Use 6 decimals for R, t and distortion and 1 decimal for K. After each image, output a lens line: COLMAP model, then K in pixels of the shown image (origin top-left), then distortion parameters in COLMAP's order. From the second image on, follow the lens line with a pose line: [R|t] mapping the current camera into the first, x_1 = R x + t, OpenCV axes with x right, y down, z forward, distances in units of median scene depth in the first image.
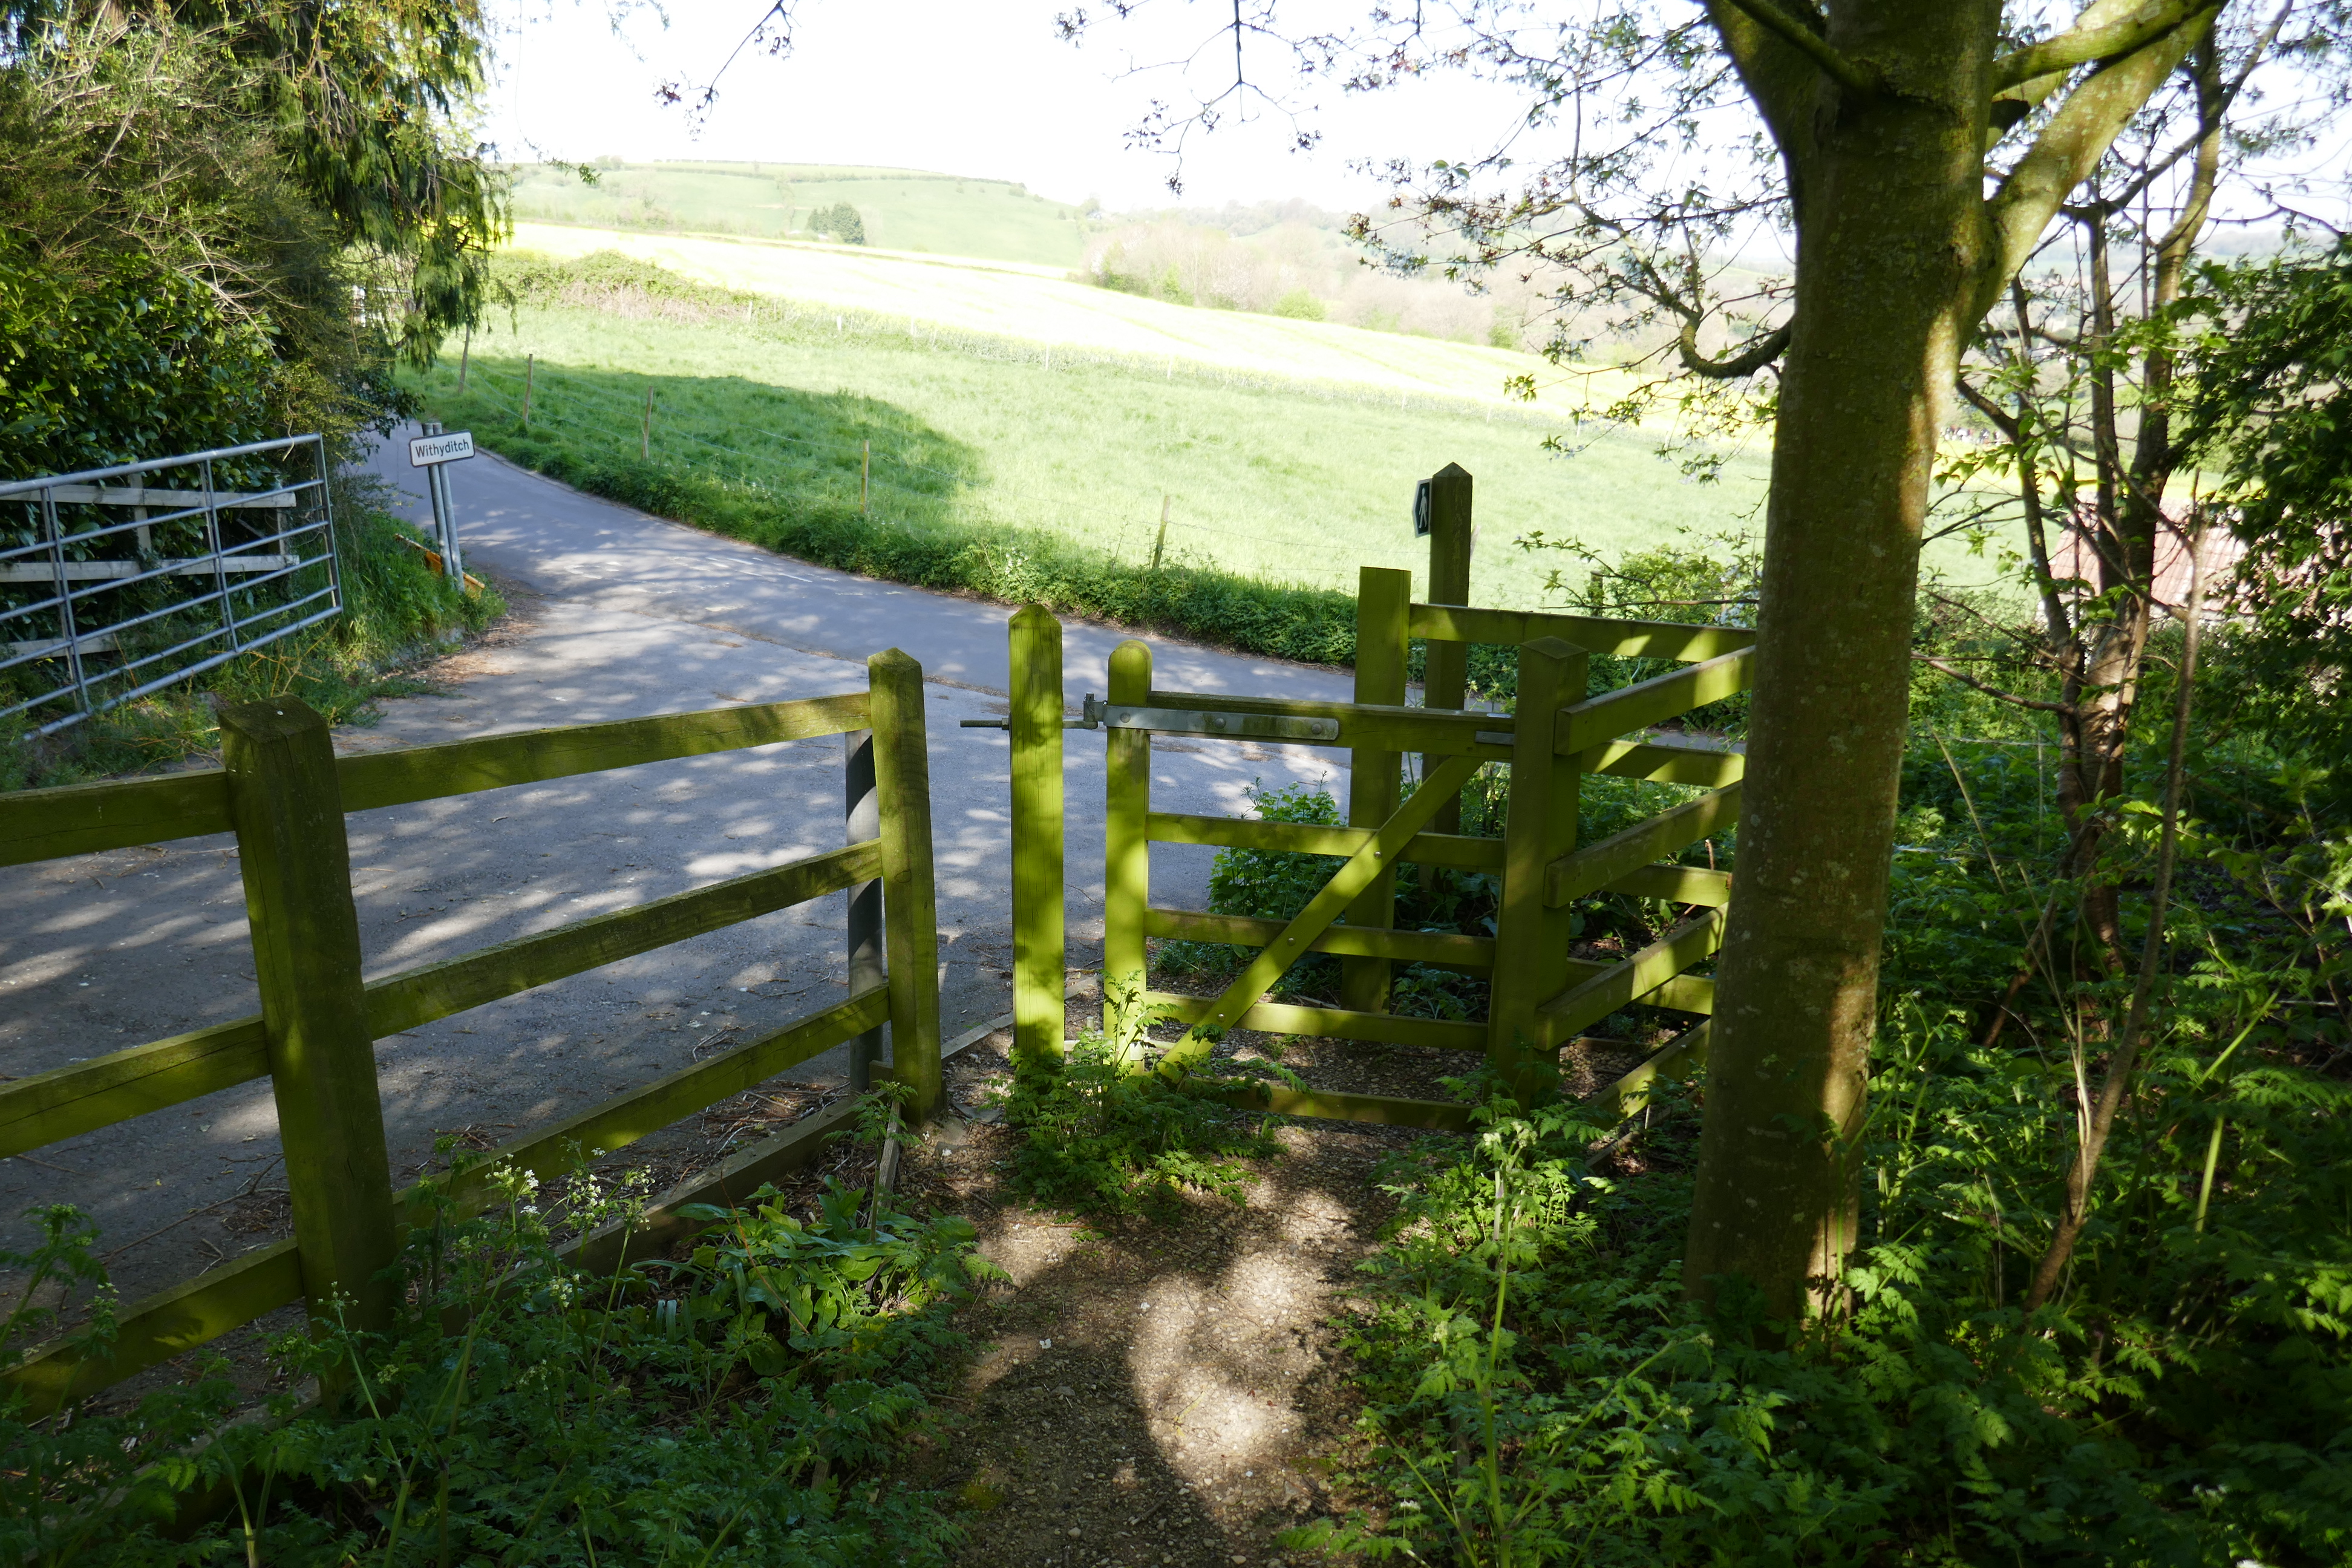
lens RADIAL K [[1734.6, 0, 1176.0], [0, 1734.6, 784.0], [0, 0, 1]] dist [-0.000096, -0.003104]
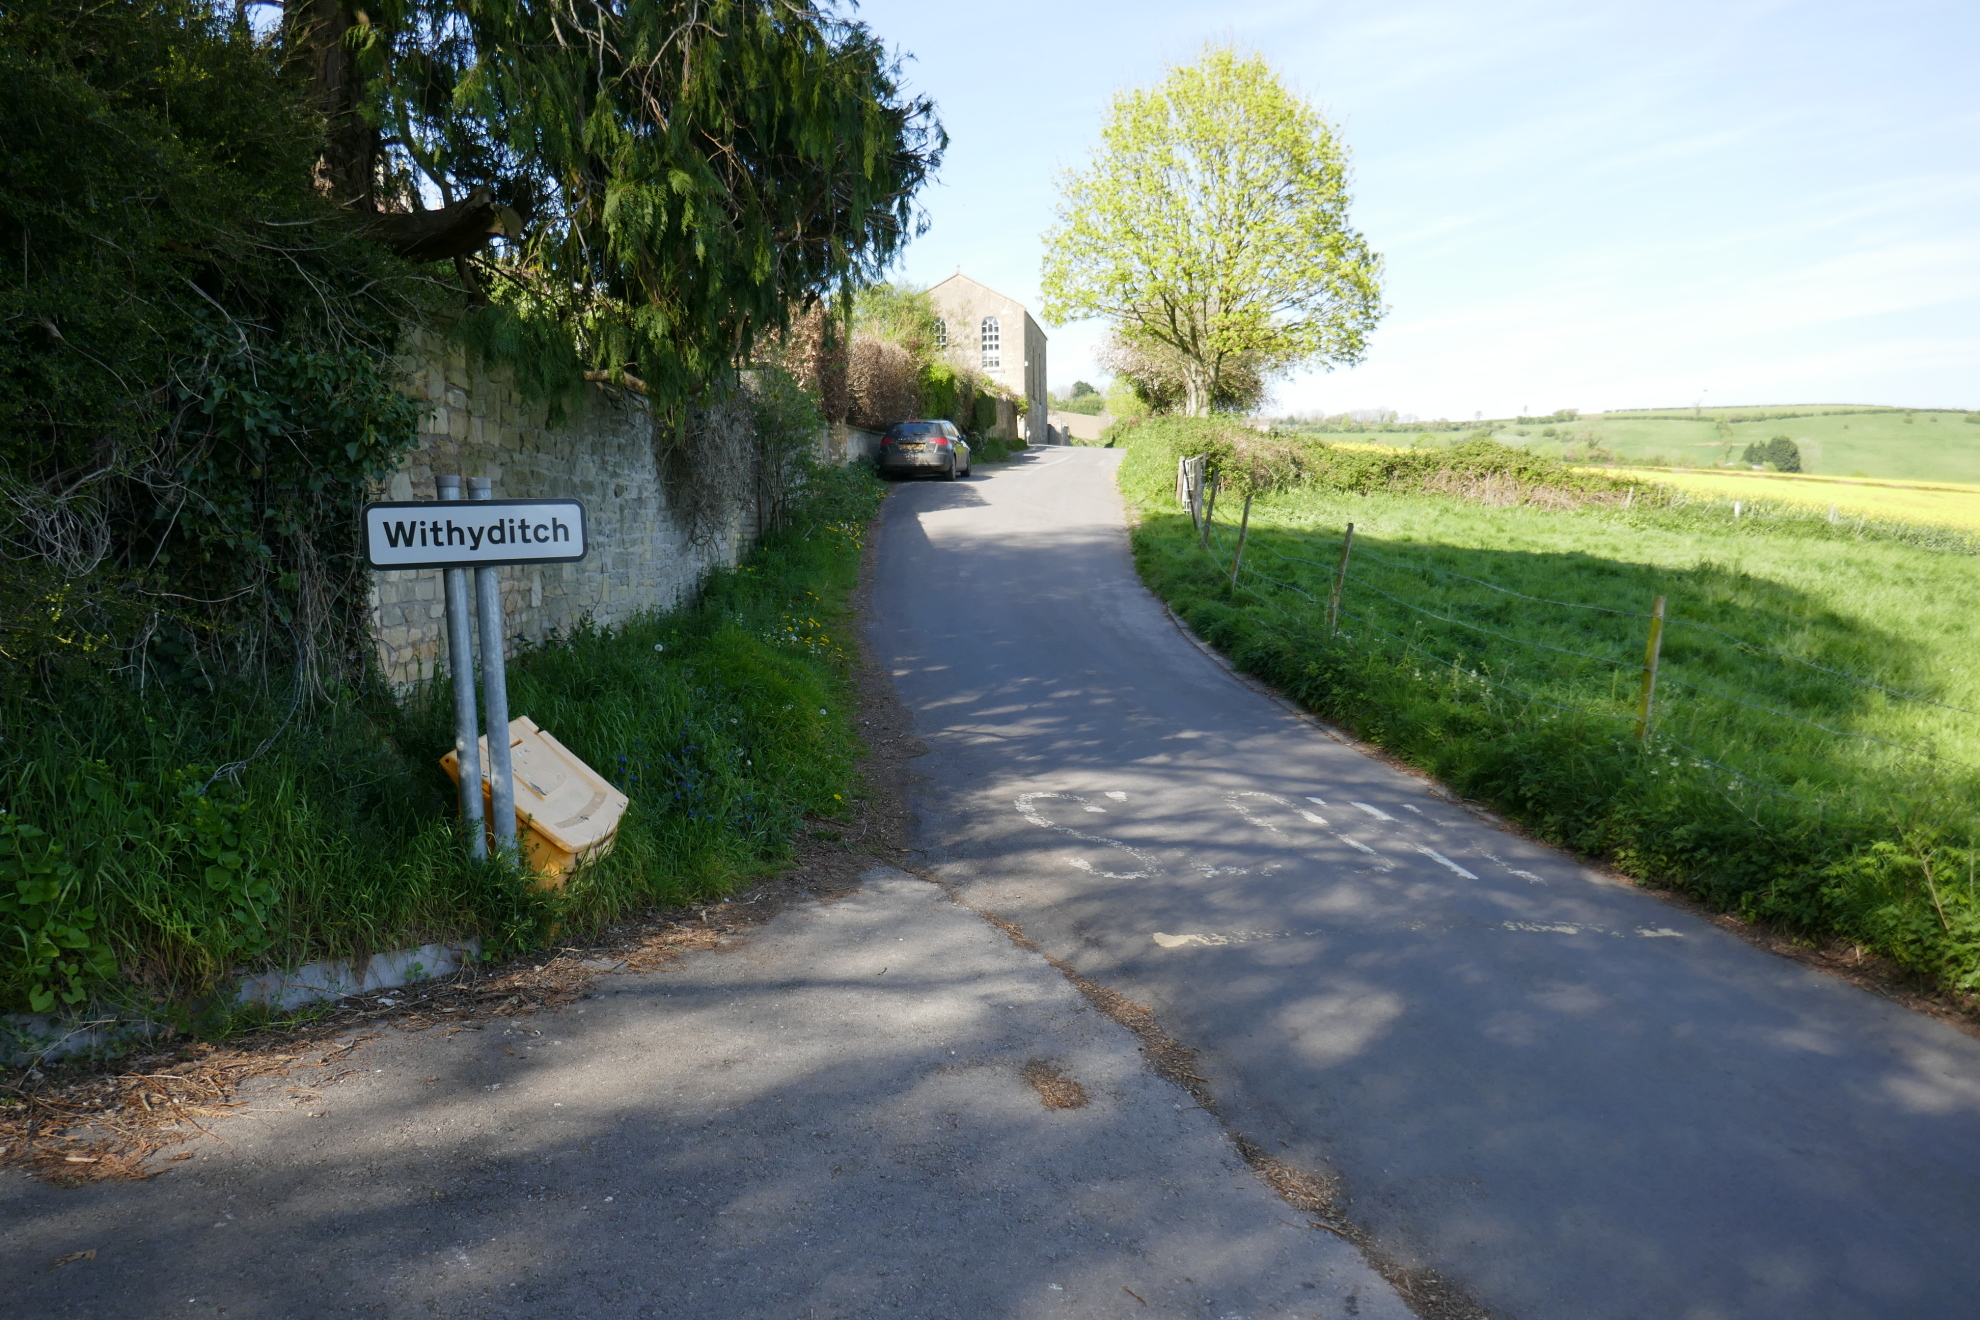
lens RADIAL K [[1460.3, 0, 990.0], [0, 1460.3, 660.0], [0, 0, 1]] dist [-0.000096, -0.003104]
pose [[0.780485, 0.044967, -0.623556, -0.040158], [-0.158529, 0.979045, -0.127823, -0.058171], [0.604742, 0.198616, 0.771258, 0.343402]]
